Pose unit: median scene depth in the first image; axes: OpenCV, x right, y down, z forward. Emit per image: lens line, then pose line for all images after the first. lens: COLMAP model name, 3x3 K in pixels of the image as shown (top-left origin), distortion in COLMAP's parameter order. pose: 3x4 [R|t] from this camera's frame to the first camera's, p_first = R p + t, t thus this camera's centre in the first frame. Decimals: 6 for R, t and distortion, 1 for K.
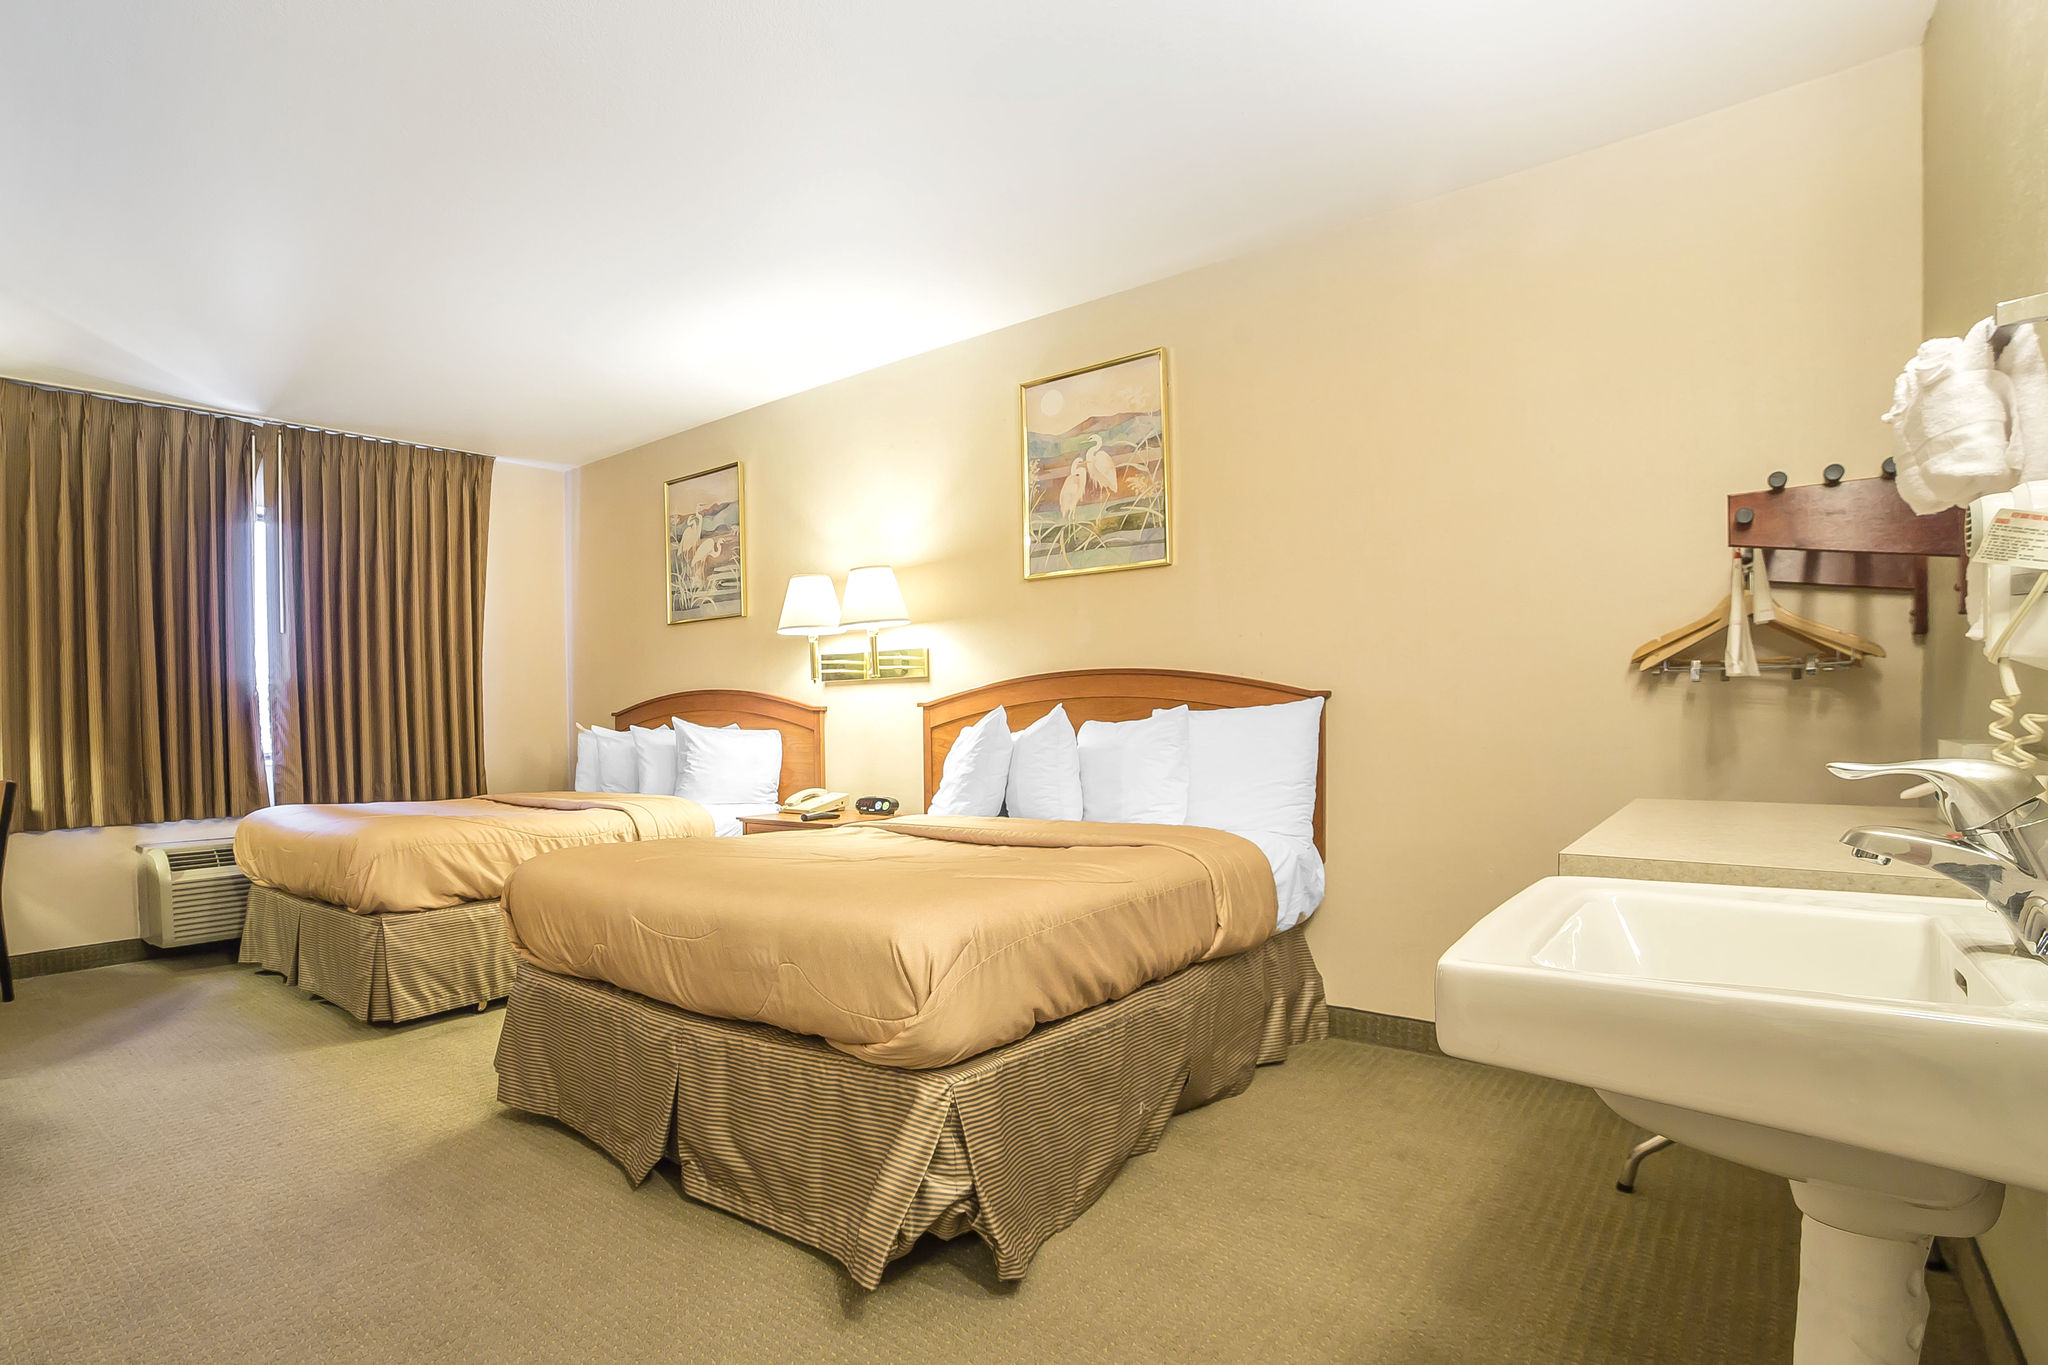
lens RADIAL K [[976.8, 0, 1025.3], [0, 976.8, 728.4], [0, 0, 1]] dist [-0.000217, -0.000071]
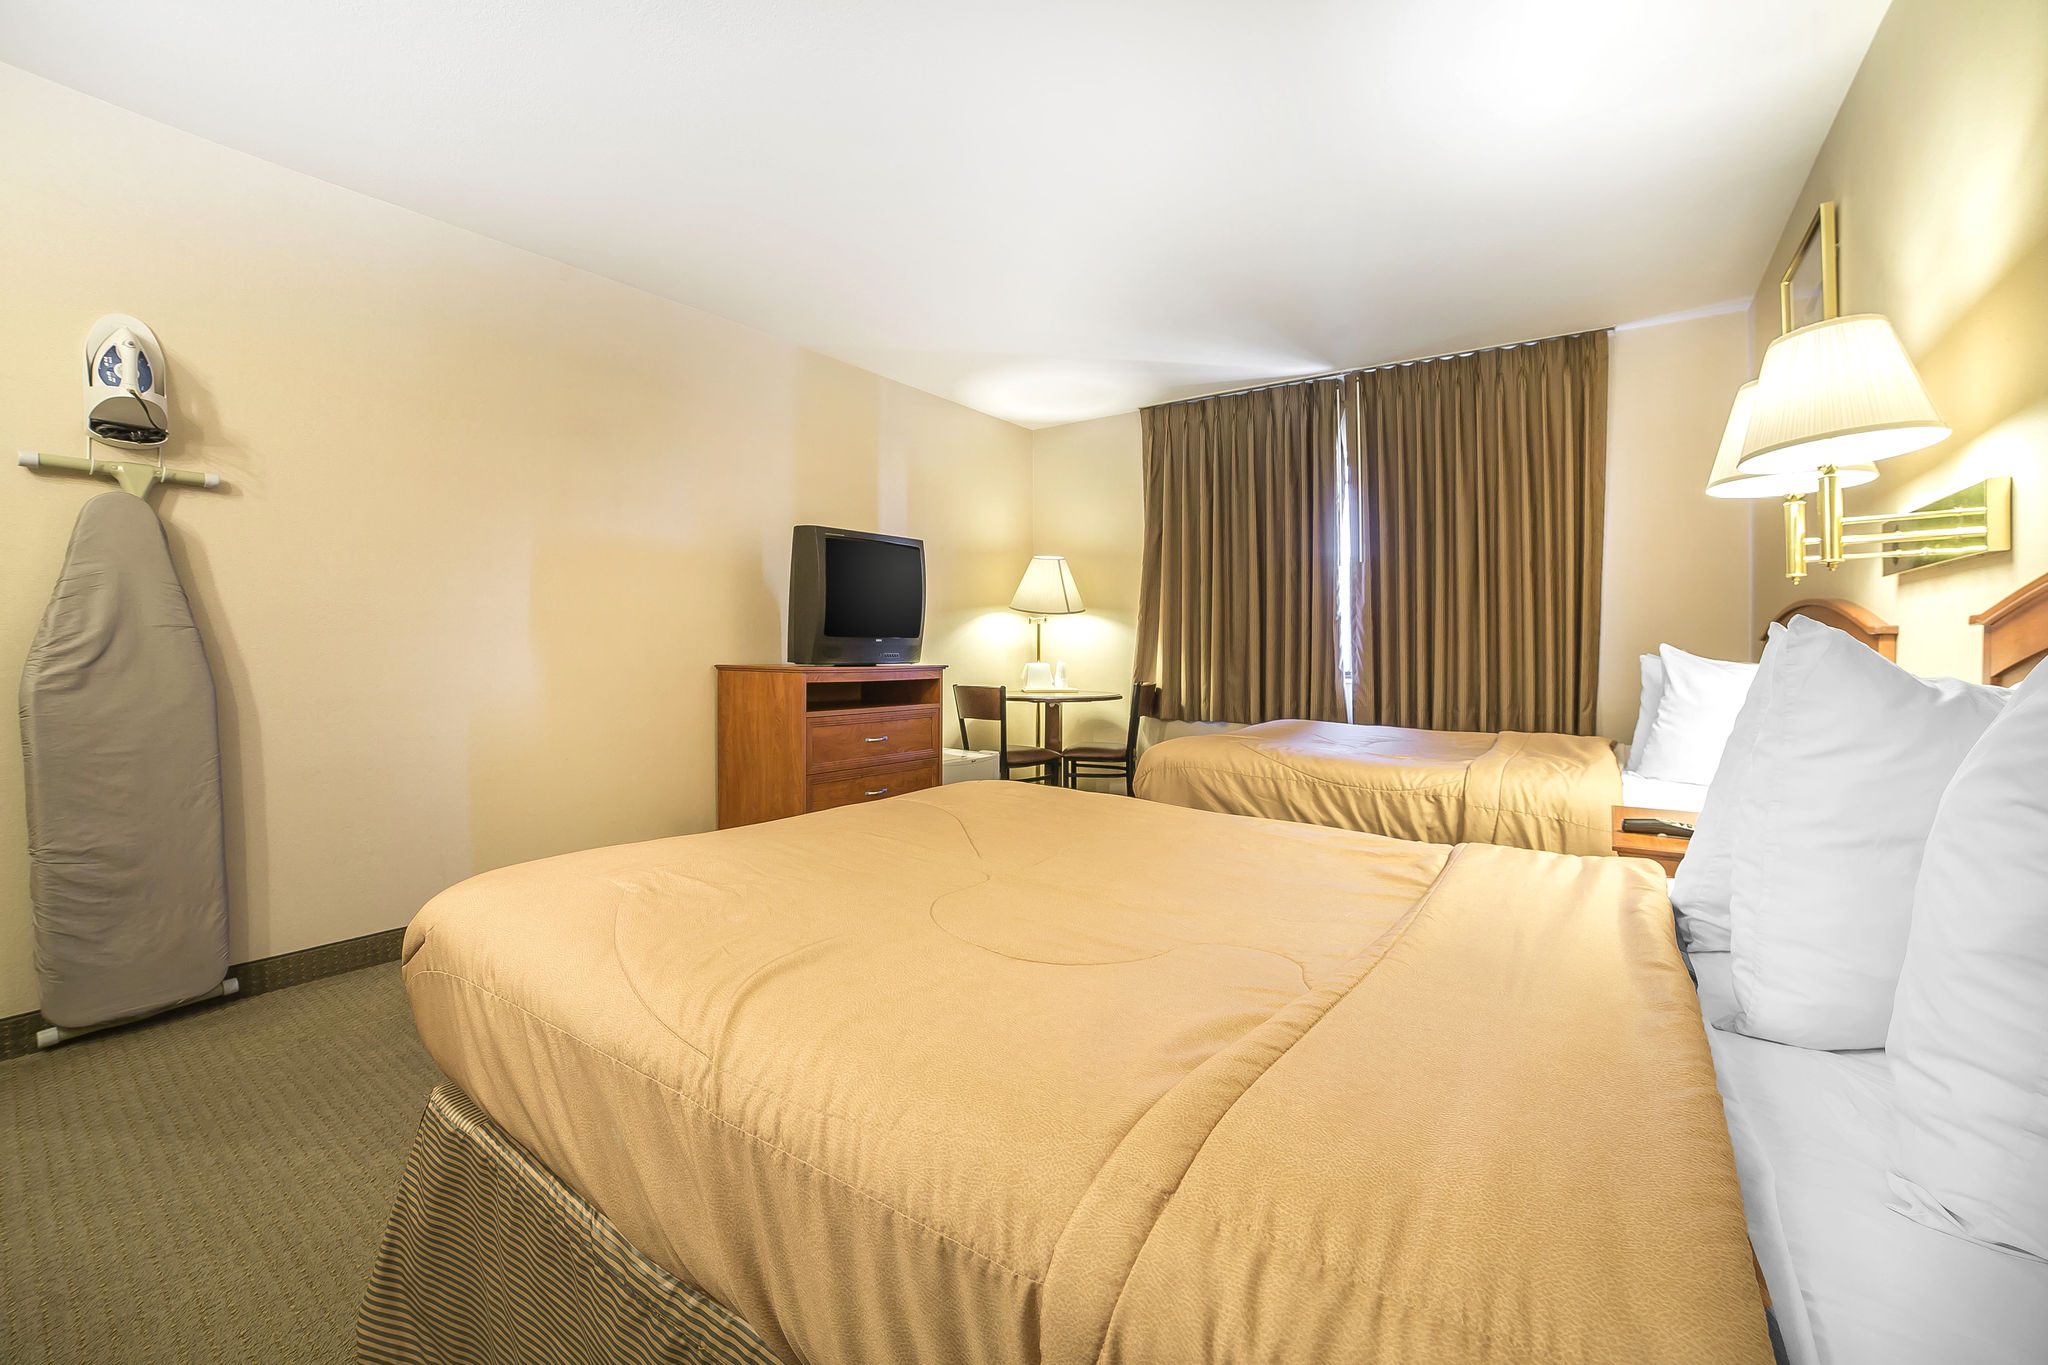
lens RADIAL K [[931.1, 0, 1026.1], [0, 931.1, 647.8], [0, 0, 1]] dist [-0.000155, 0.000009]
pose [[0.103264, 0.013890, -0.994557, 0.235307], [-0.019018, 0.999747, 0.011988, -0.008495], [0.994472, 0.017676, 0.103502, 0.524124]]
